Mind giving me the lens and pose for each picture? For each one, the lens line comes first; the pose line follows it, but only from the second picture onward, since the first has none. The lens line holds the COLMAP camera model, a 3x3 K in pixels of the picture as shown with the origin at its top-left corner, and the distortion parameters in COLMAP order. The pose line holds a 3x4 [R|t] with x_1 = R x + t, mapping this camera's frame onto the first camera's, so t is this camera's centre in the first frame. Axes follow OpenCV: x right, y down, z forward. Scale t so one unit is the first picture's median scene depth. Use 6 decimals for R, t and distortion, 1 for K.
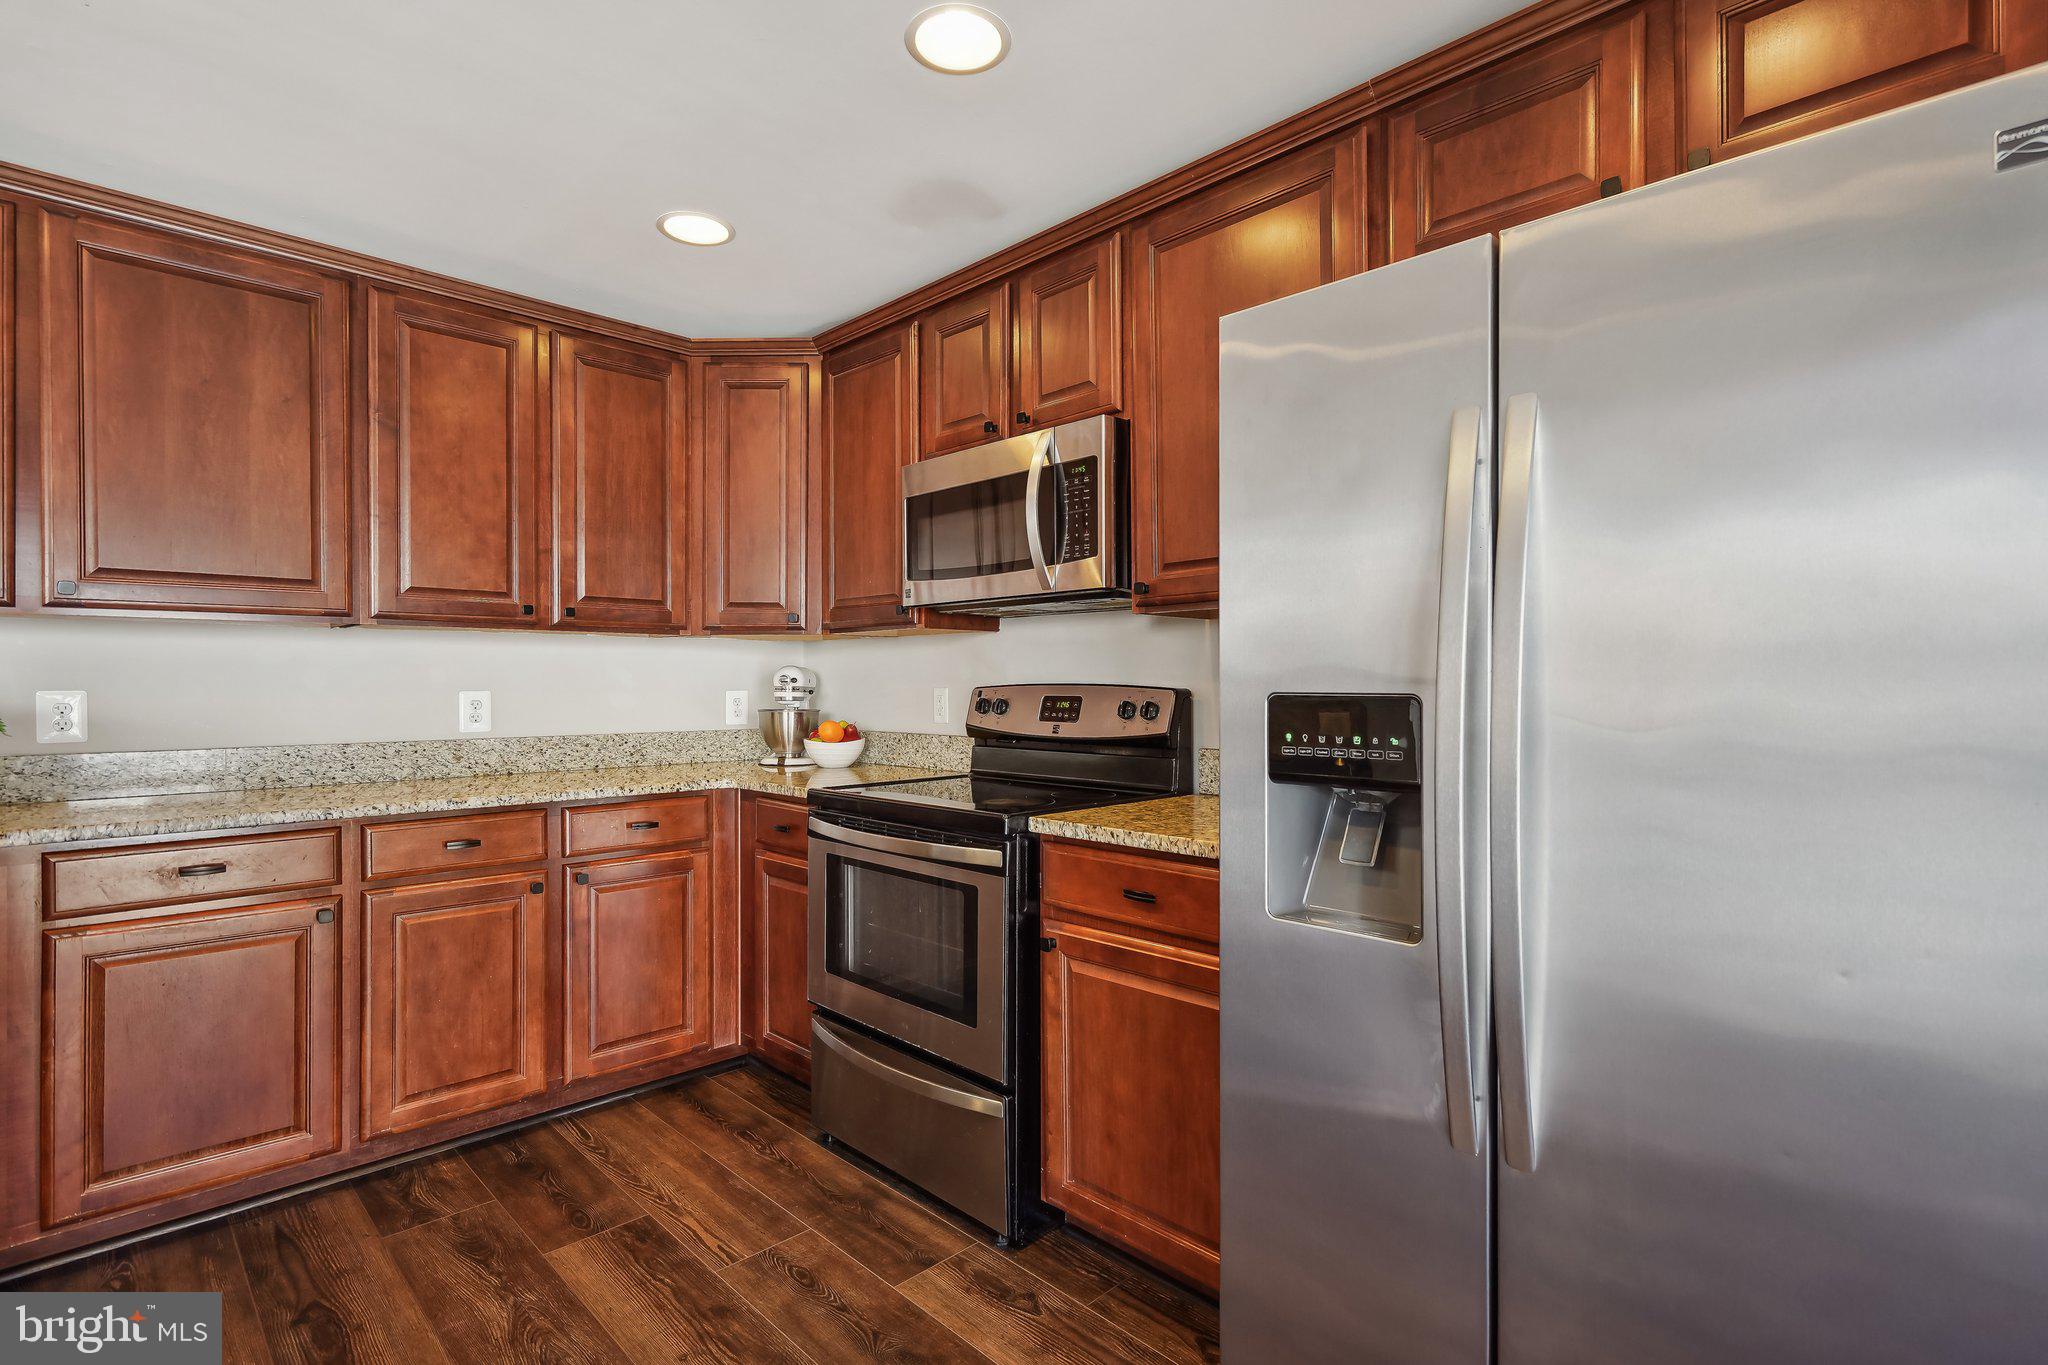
lens RADIAL K [[971.9, 0, 1021.2], [0, 971.9, 686.8], [0, 0, 1]] dist [-0.001748, -0.000136]
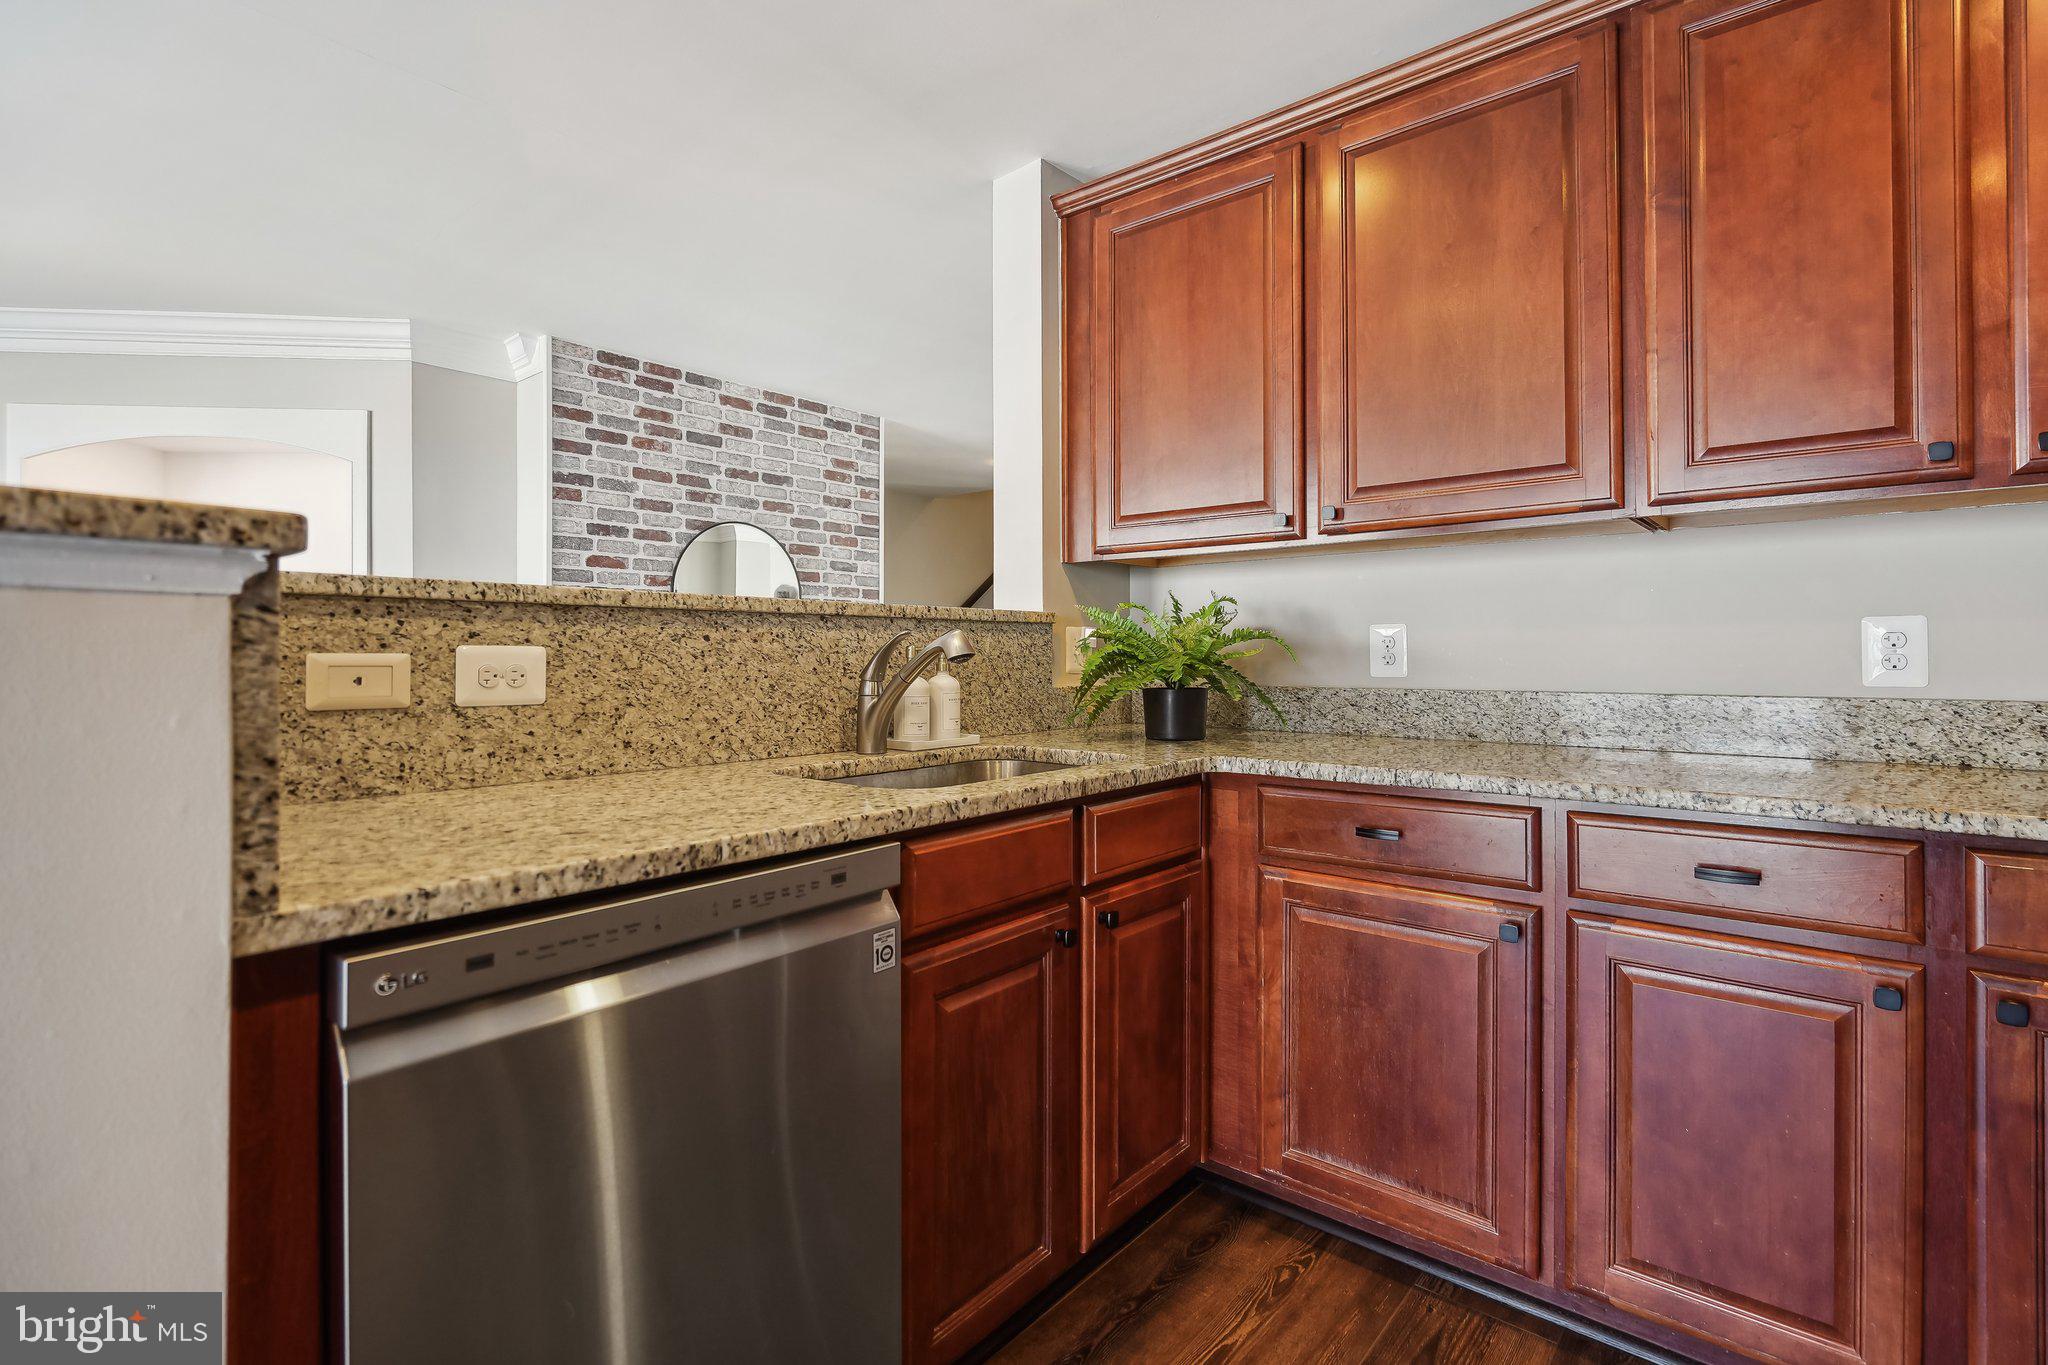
lens RADIAL K [[958.3, 0, 1044.8], [0, 958.3, 648.0], [0, 0, 1]] dist [-0.003365, 0.000143]
pose [[0.097986, -0.003562, -0.995181, -0.055499], [0.001256, 0.999993, -0.003456, 0.030100], [0.995187, -0.000911, 0.097989, 0.534162]]
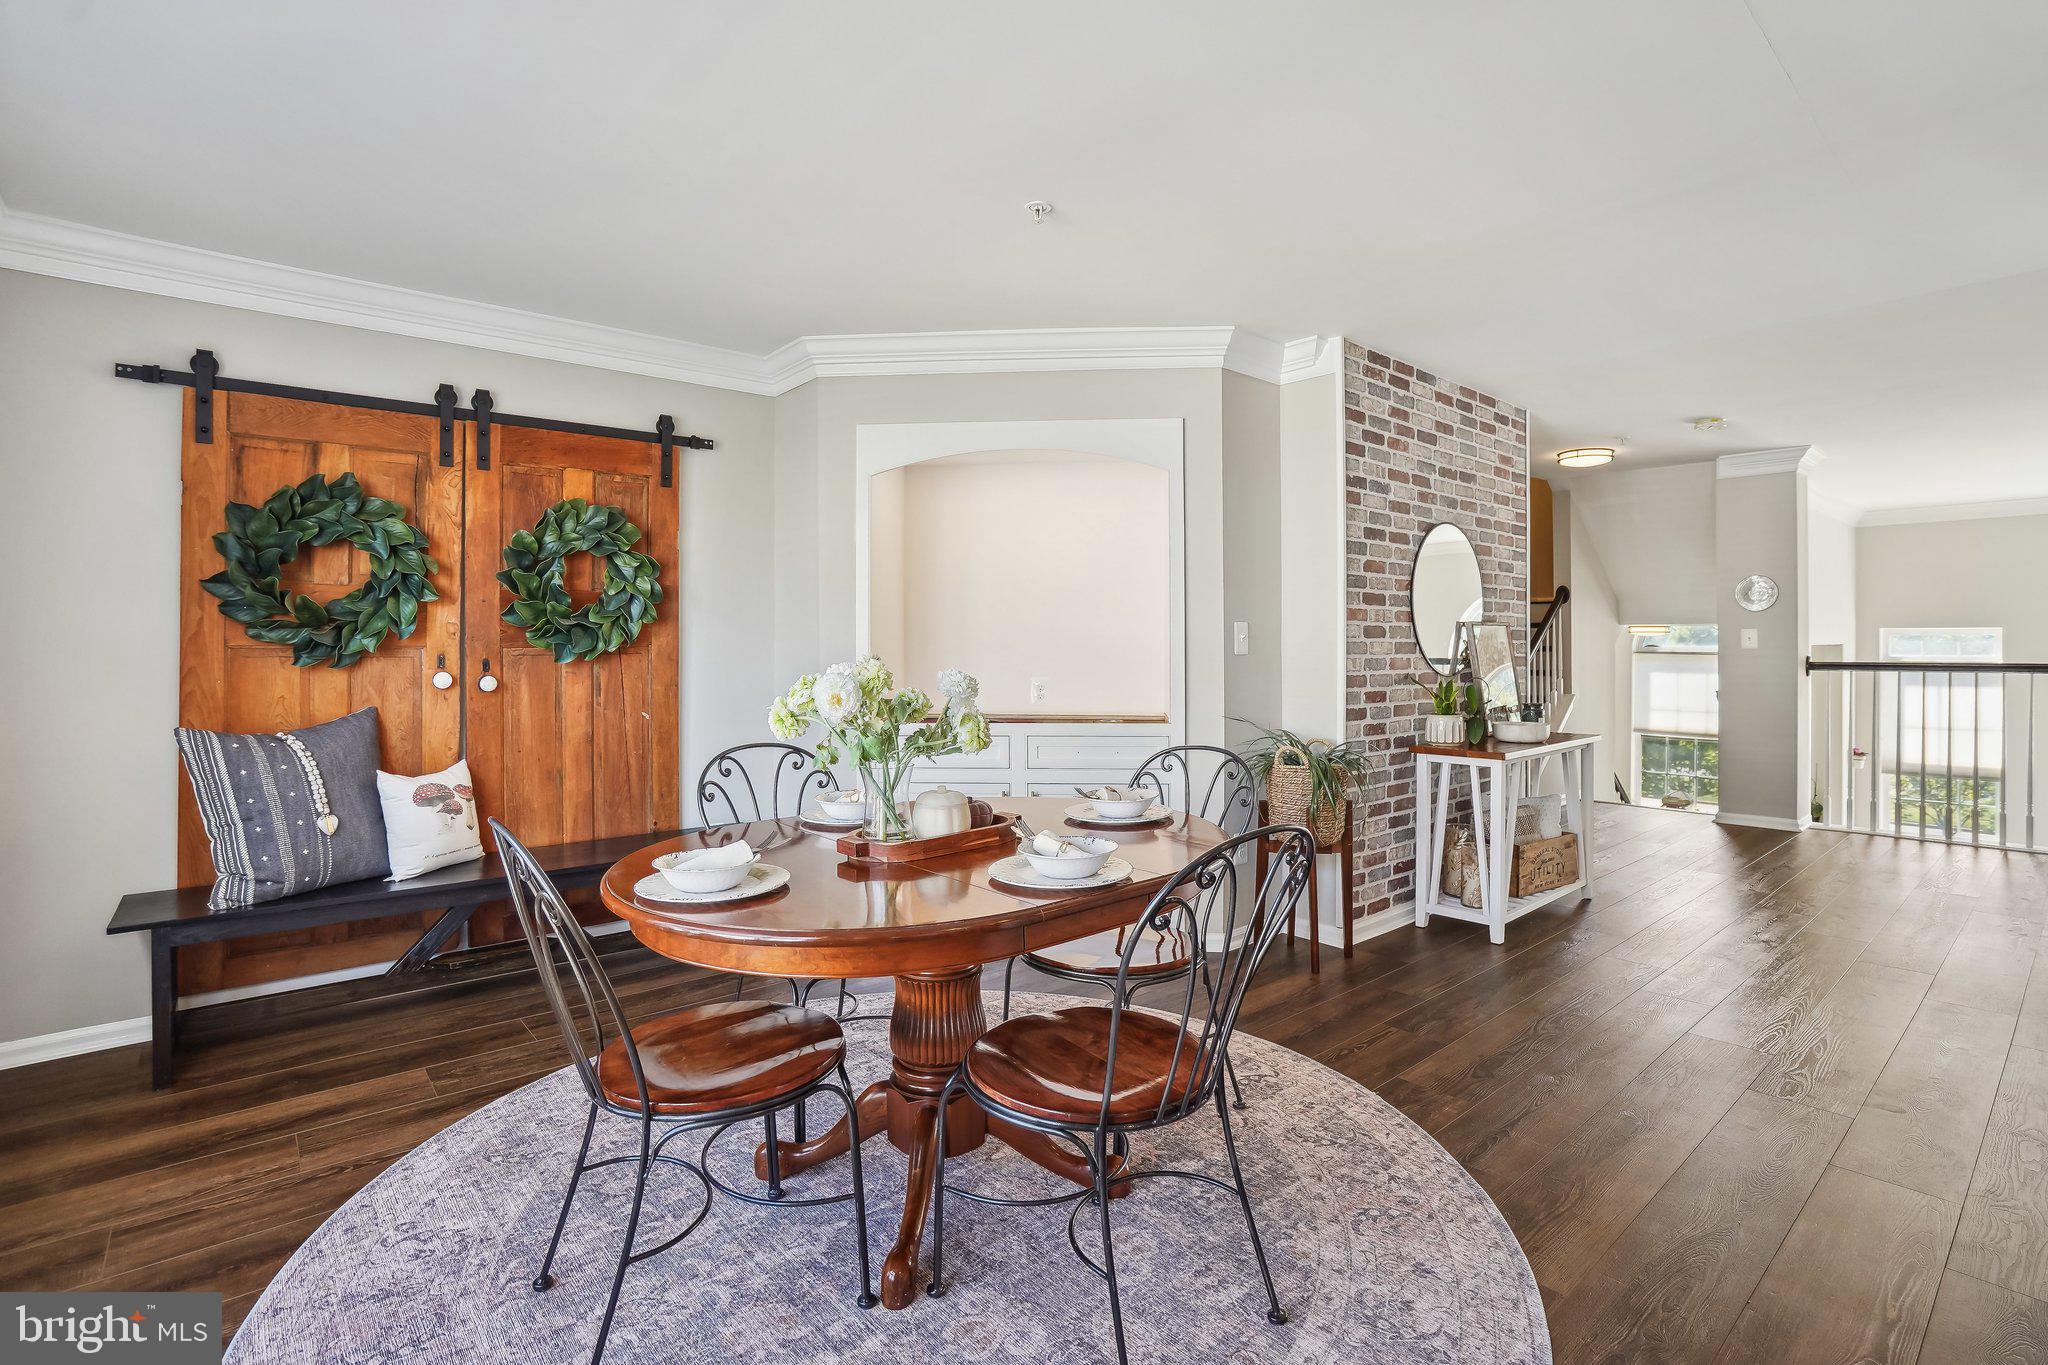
lens RADIAL K [[967.0, 0, 1050.4], [0, 967.0, 637.6], [0, 0, 1]] dist [-0.069239, 0.031614]
pose [[-0.057003, -0.002534, -0.998371, -0.140932], [-0.000344, 0.999997, -0.002519, -0.001950], [0.998374, 0.000200, -0.057004, -0.498645]]
